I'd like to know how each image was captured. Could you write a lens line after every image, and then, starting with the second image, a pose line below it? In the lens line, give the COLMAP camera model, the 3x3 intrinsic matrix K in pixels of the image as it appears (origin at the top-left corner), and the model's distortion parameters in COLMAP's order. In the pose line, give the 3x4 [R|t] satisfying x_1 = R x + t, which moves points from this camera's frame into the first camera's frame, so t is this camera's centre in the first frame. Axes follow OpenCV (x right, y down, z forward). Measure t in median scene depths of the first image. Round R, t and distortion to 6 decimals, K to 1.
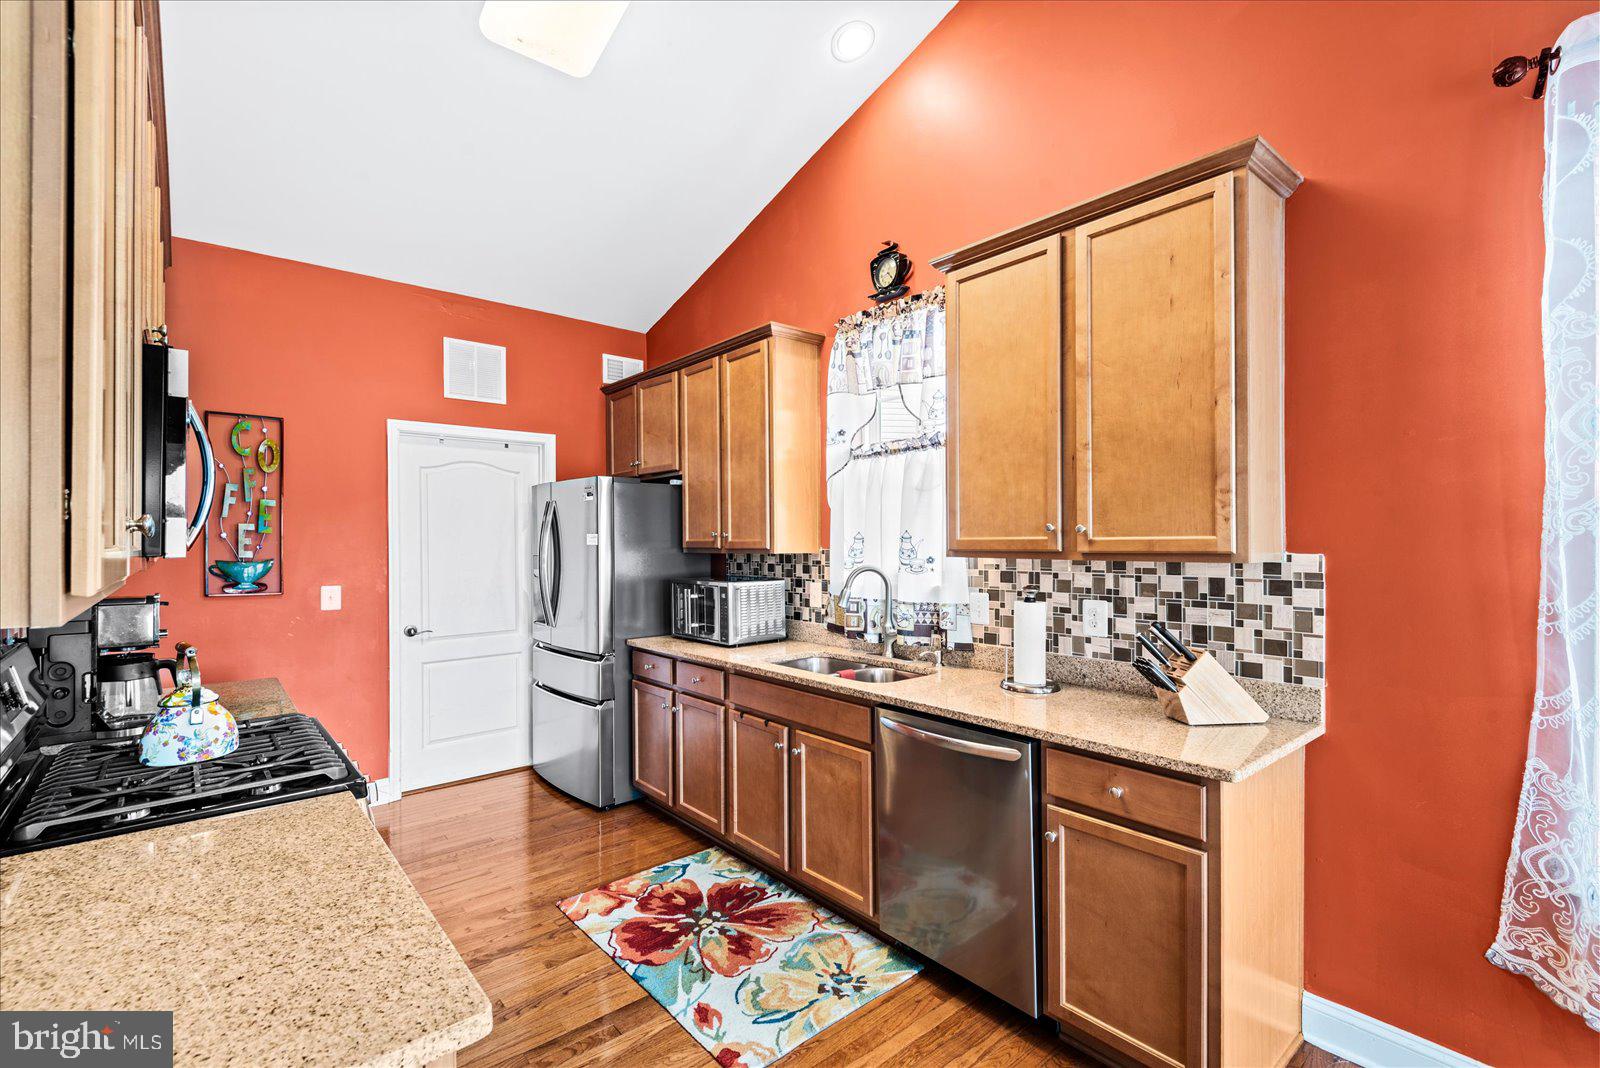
lens RADIAL K [[723.9, 0, 795.9], [0, 723.9, 539.1], [0, 0, 1]] dist [0.012506, -0.003221]
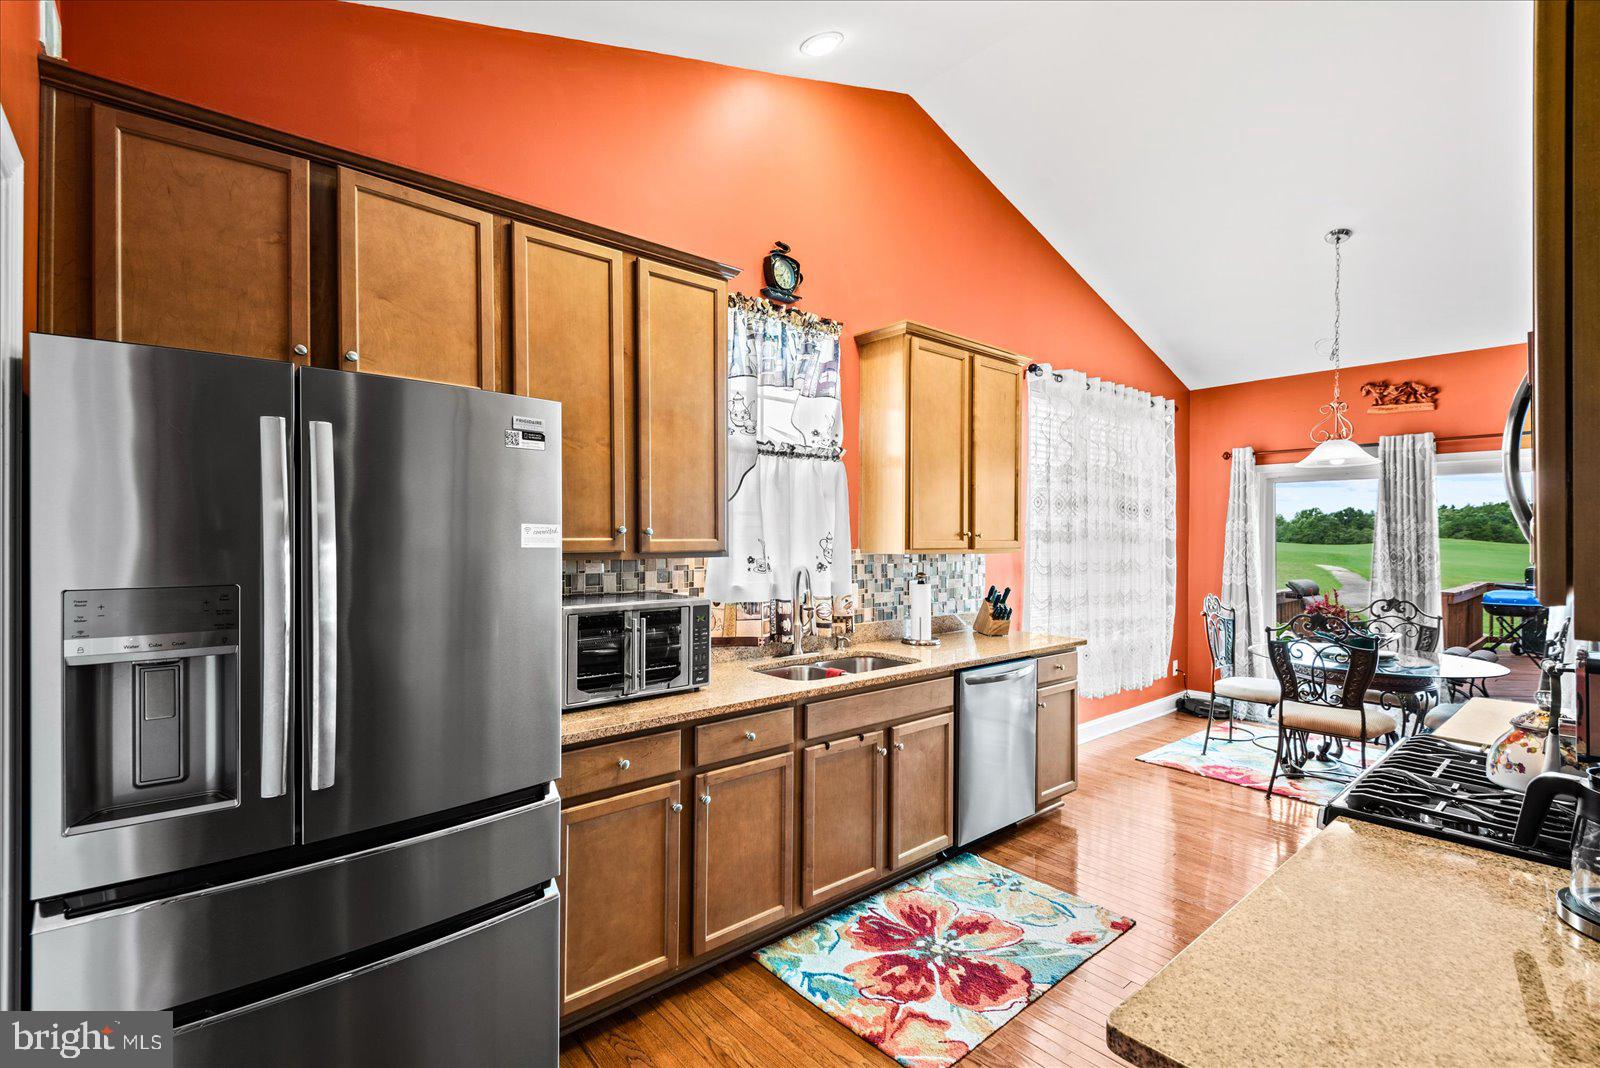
lens RADIAL K [[723.9, 0, 802.7], [0, 723.9, 534.9], [0, 0, 1]] dist [0.012506, -0.003221]
pose [[-0.014505, -0.002858, 0.999891, -1.025035], [-0.009559, 0.999951, 0.002720, -0.013038], [-0.999849, -0.009519, -0.014532, 1.148220]]
